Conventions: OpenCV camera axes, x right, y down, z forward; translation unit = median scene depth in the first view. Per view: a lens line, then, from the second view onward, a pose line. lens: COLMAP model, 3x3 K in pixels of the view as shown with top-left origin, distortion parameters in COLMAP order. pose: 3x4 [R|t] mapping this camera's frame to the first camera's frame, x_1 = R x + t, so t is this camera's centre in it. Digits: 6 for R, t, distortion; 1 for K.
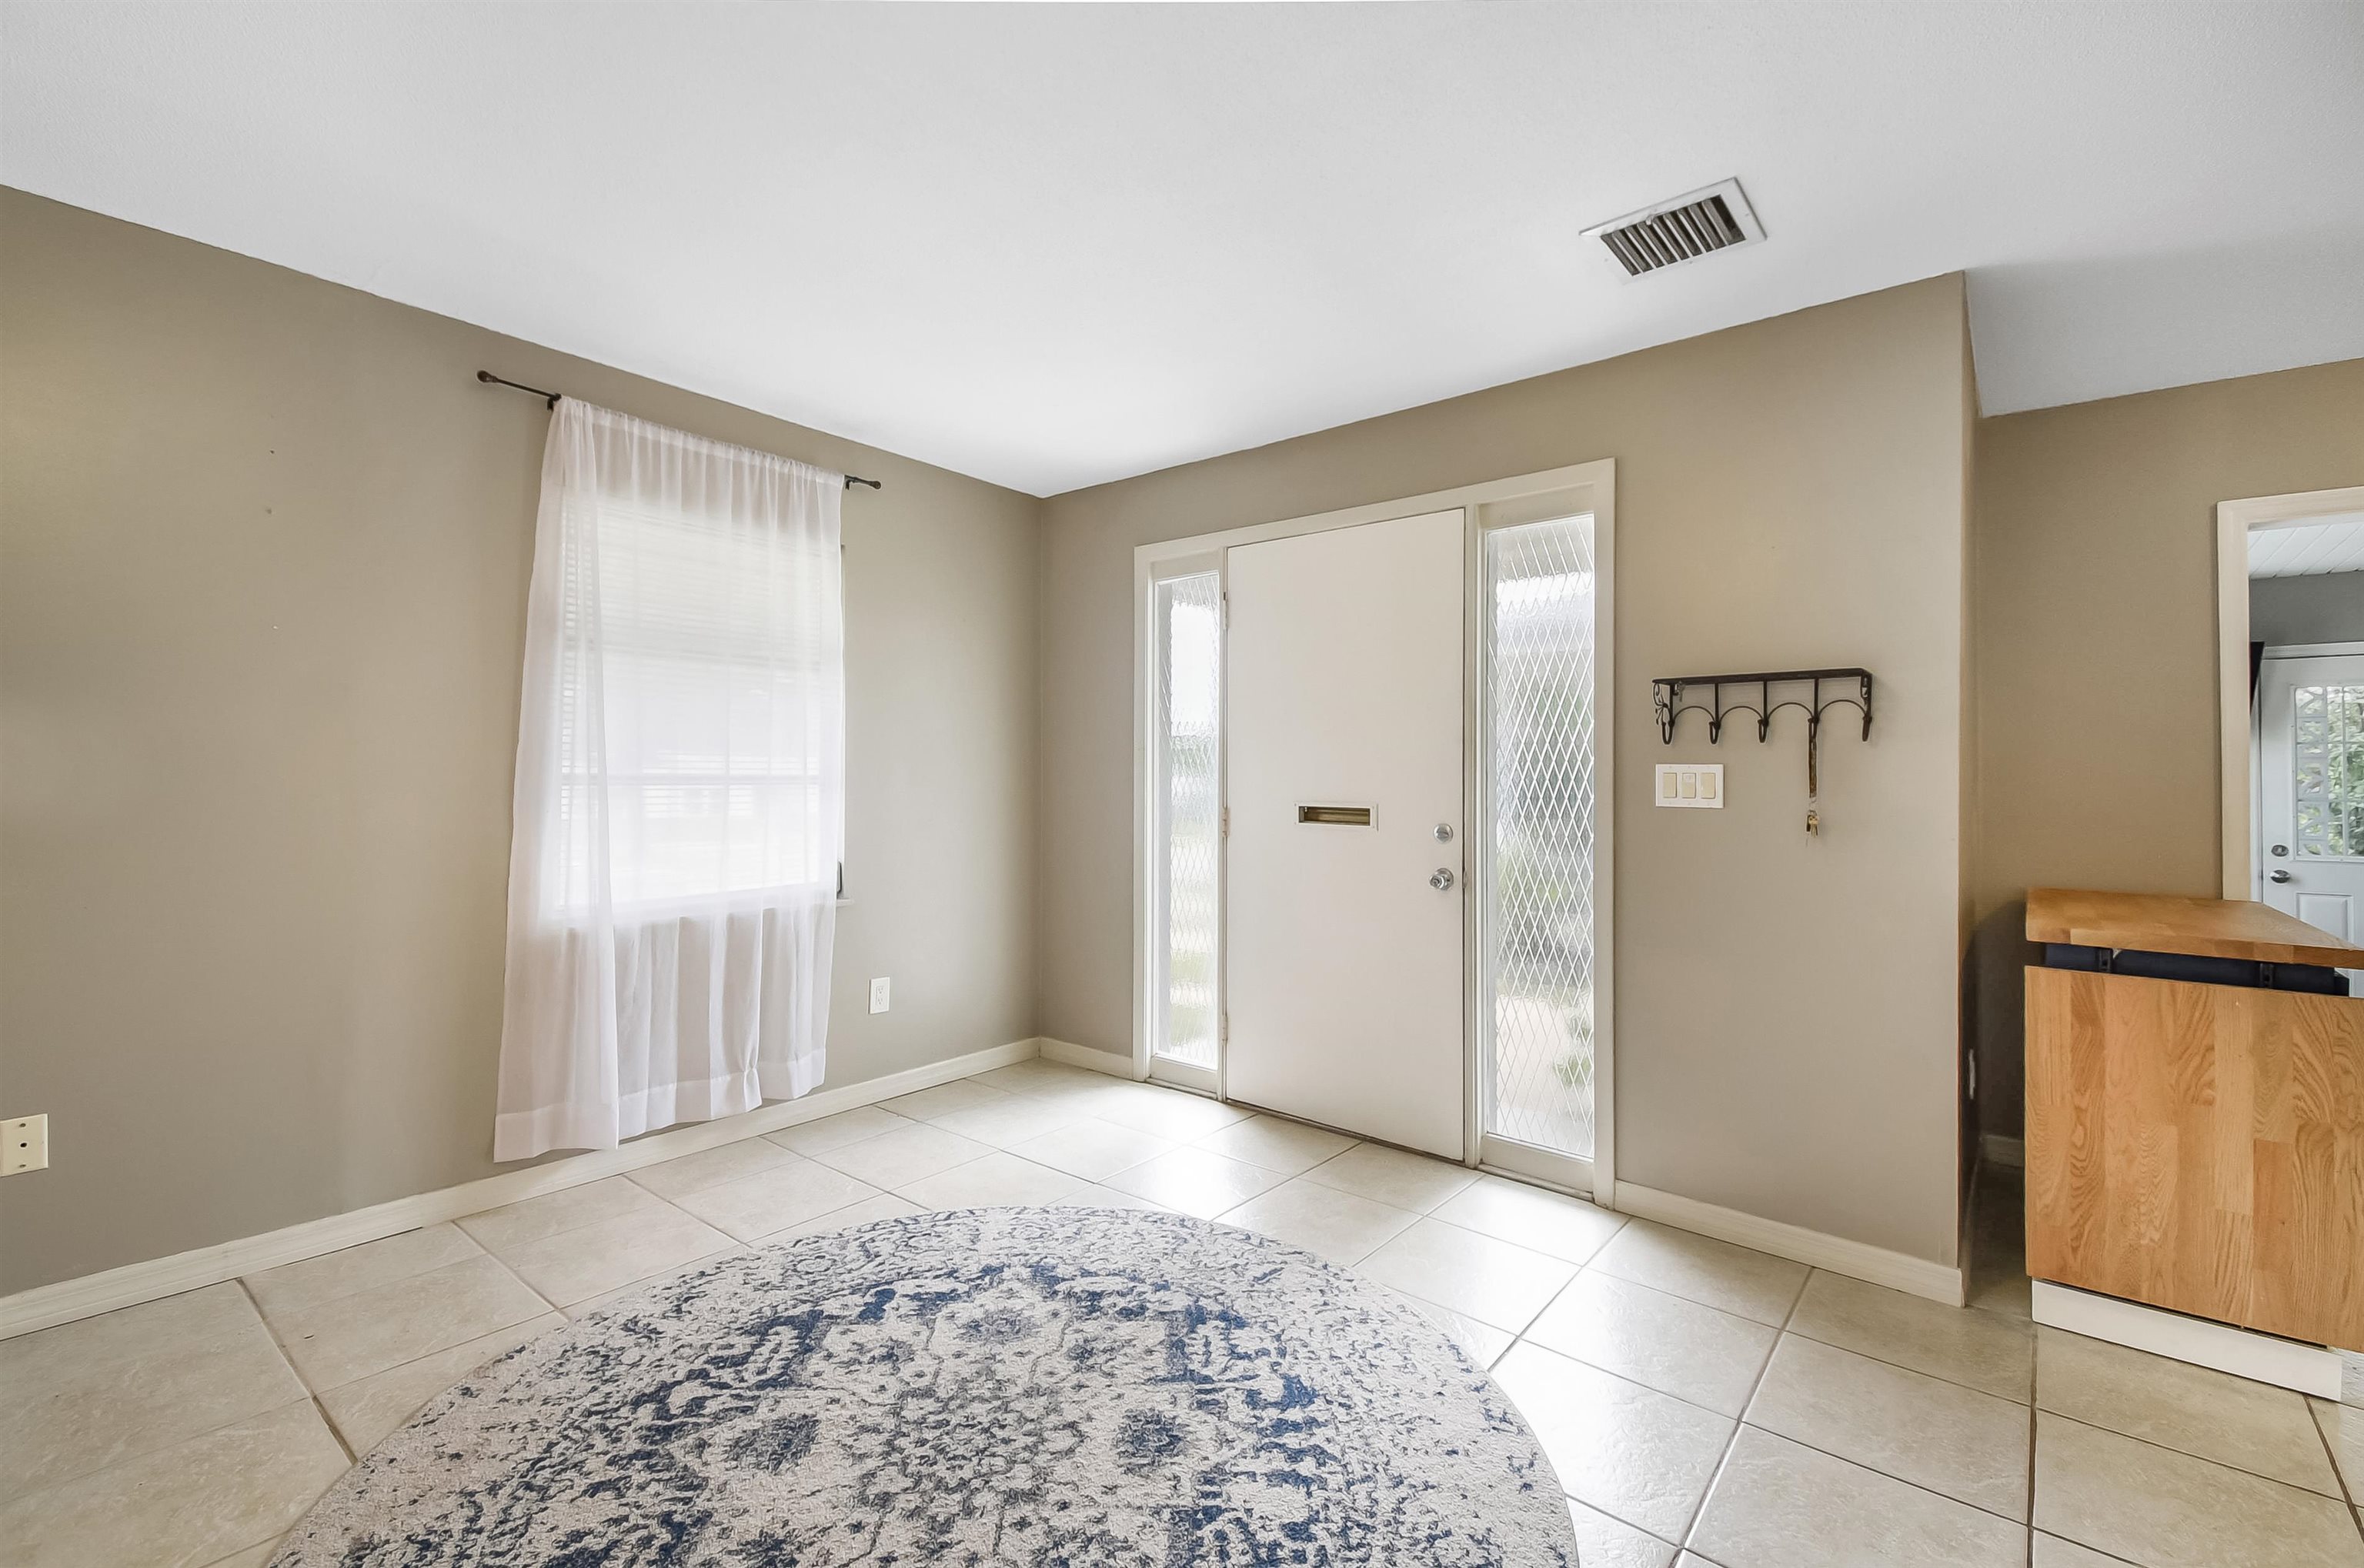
lens RADIAL K [[1019.4, 0, 1205.4], [0, 1019.4, 763.0], [0, 0, 1]] dist [0.045743, -0.027692]
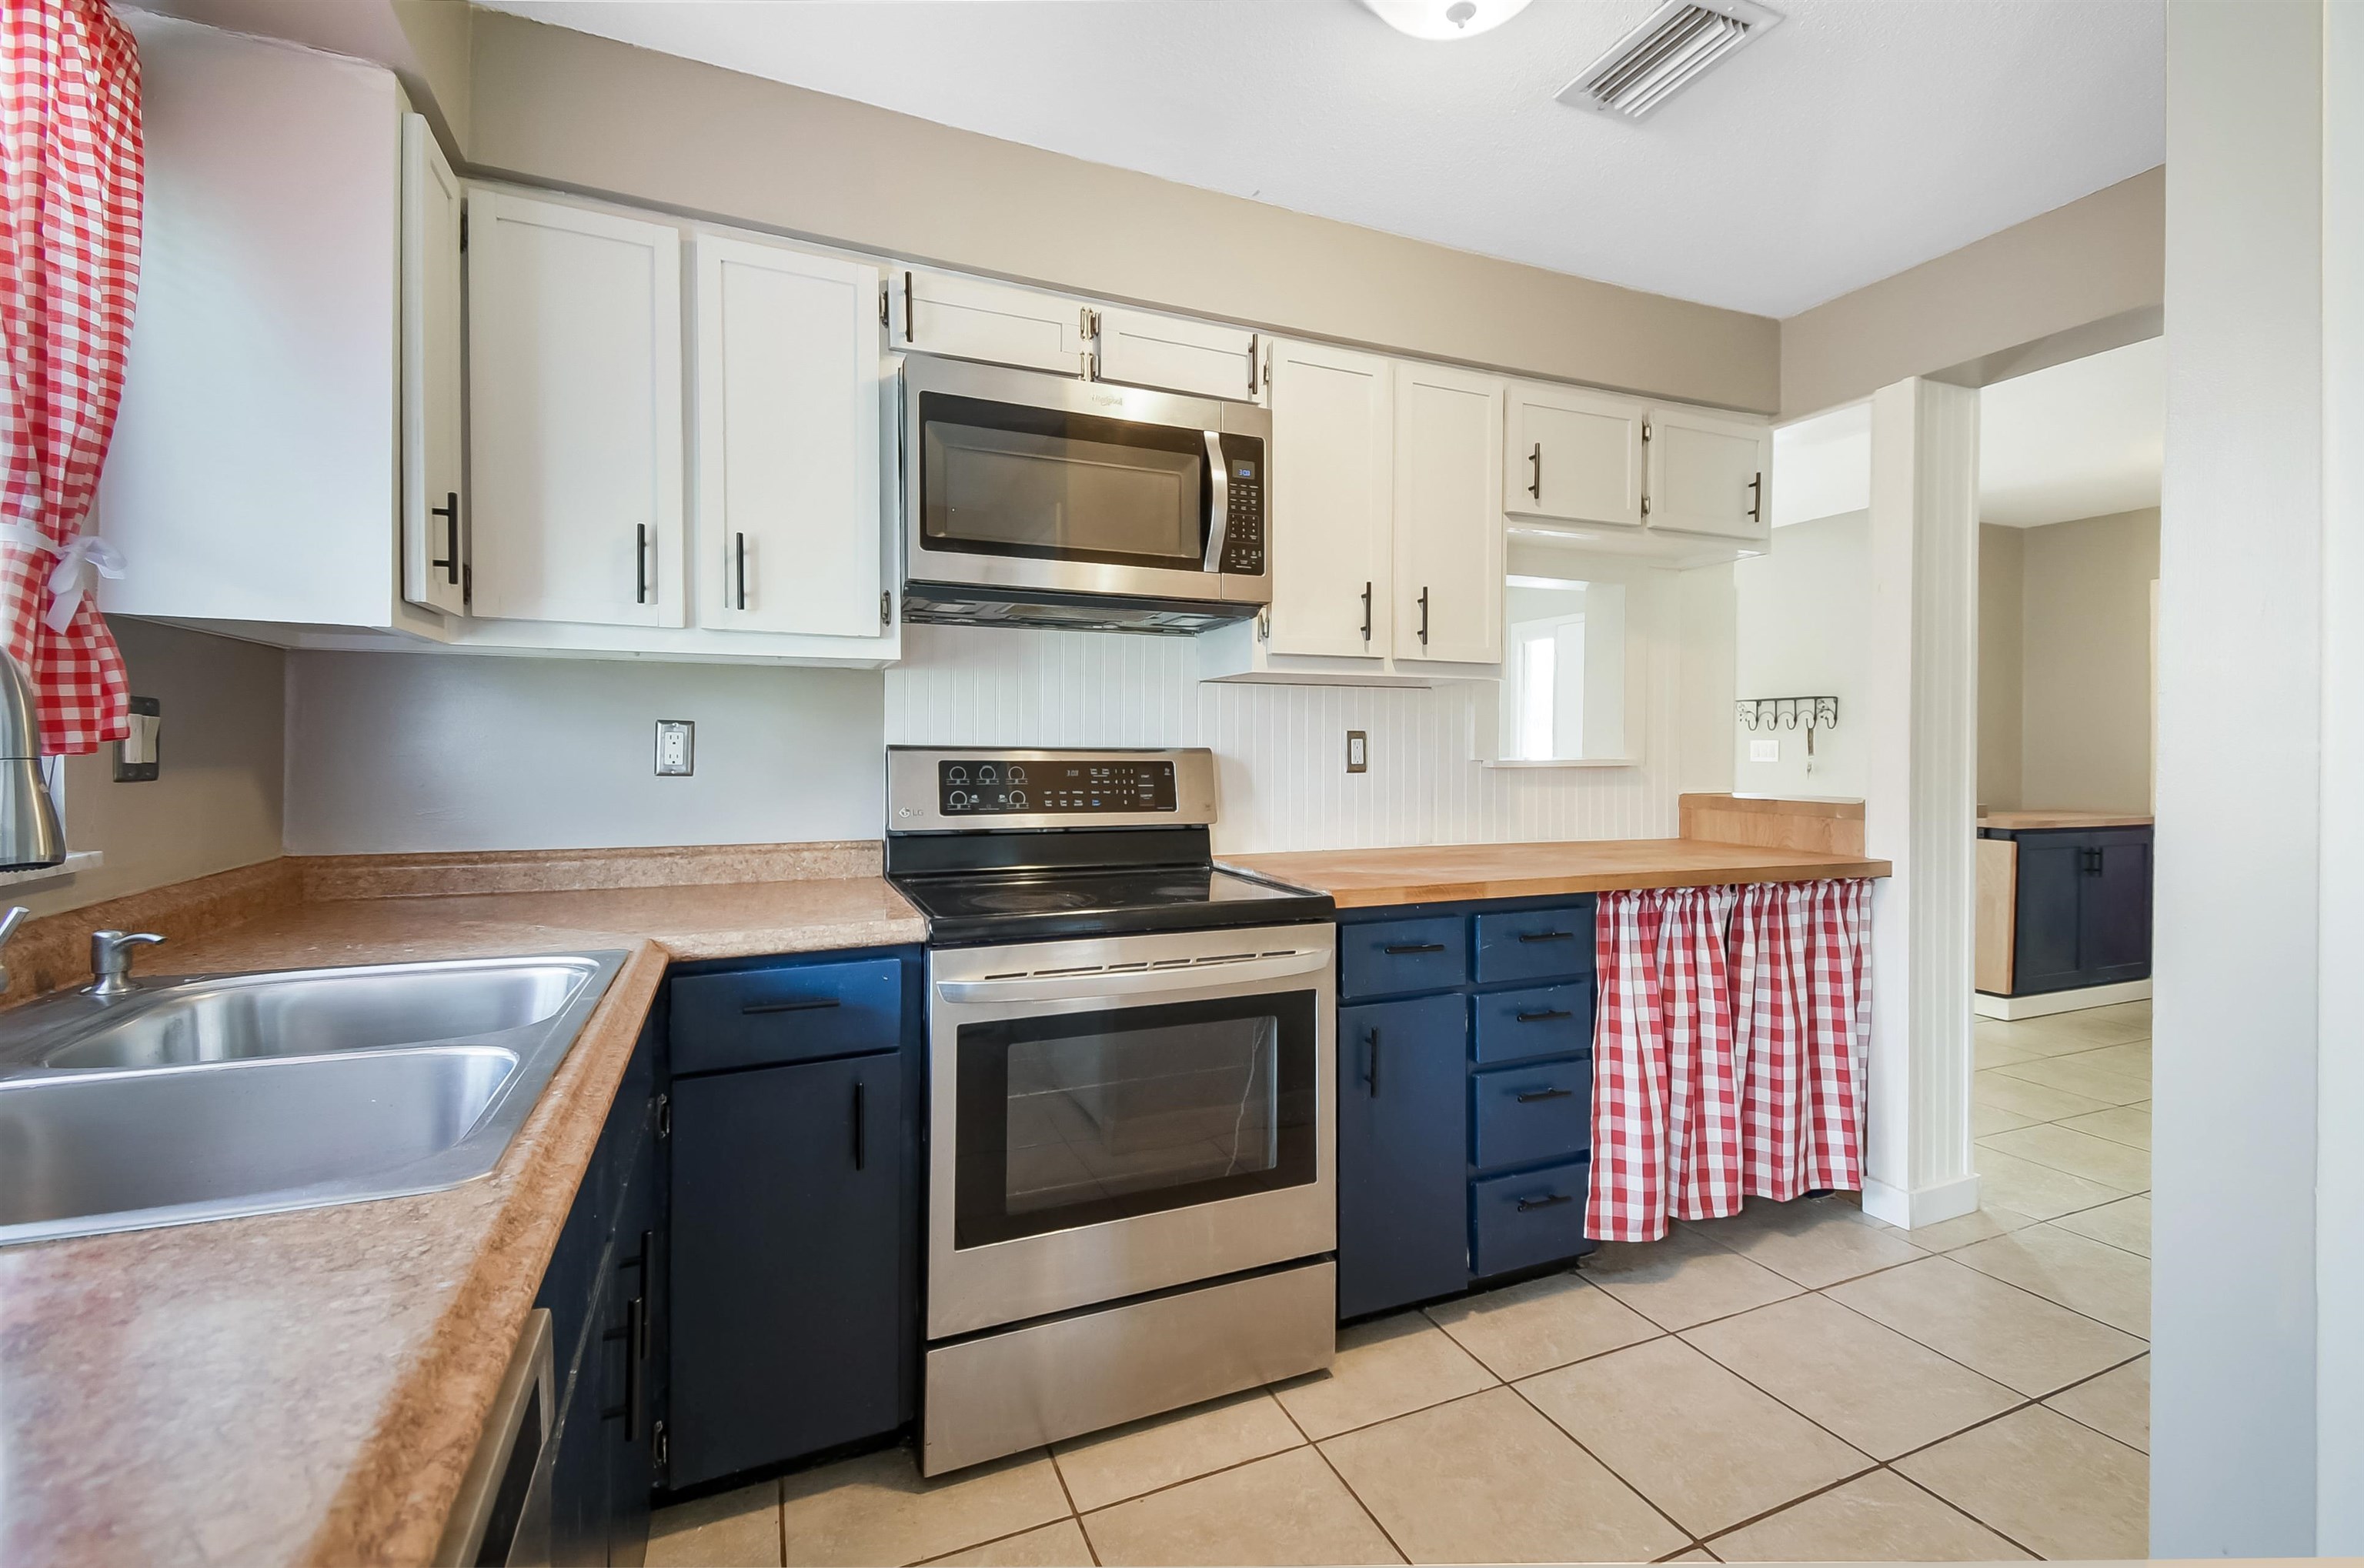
lens RADIAL K [[1041.5, 0, 1177.6], [0, 1041.5, 756.9], [0, 0, 1]] dist [0.034697, -0.028922]
pose [[0.885924, -0.008179, -0.463759, 0.507452], [0.019483, 0.999618, 0.019590, -0.037445], [0.463421, -0.026390, 0.885745, -1.723349]]
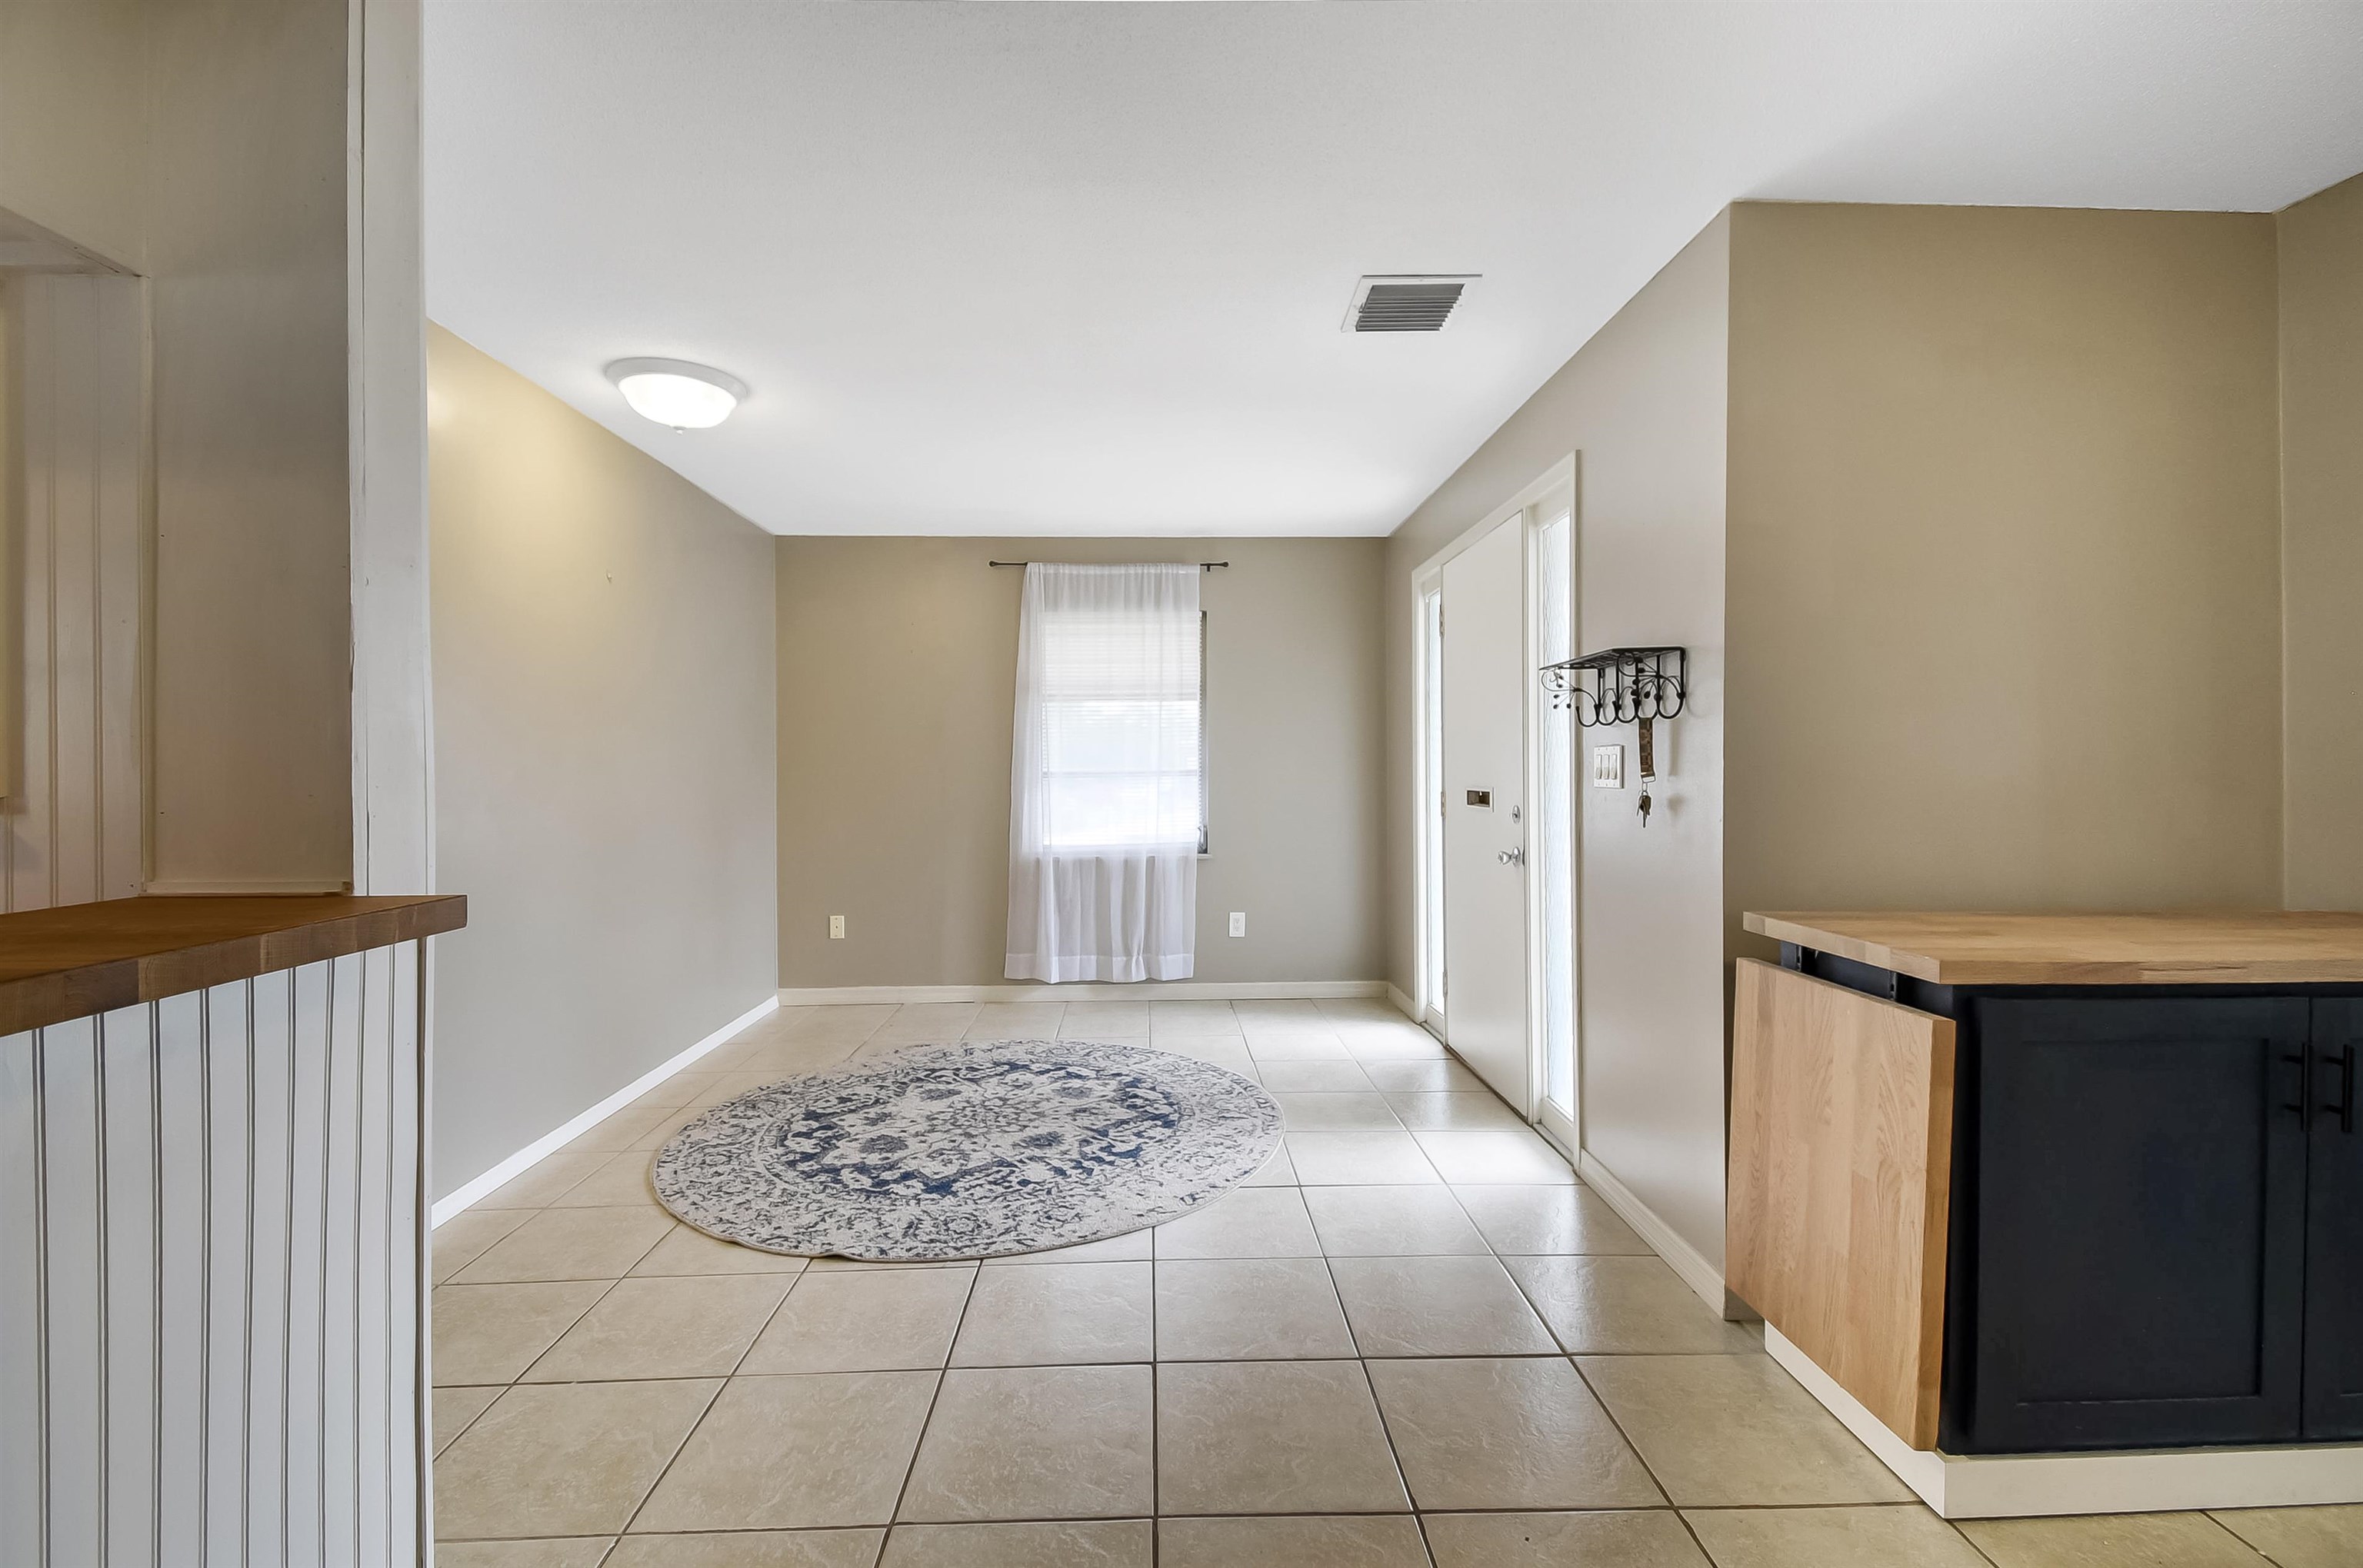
lens RADIAL K [[1041.1, 0, 1177.1], [0, 1041.1, 756.9], [0, 0, 1]] dist [0.034697, -0.028922]
pose [[0.648598, -0.024960, -0.760721, 1.225459], [0.025619, 0.999612, -0.010955, 0.015273], [0.760700, -0.012384, 0.648986, 0.014468]]
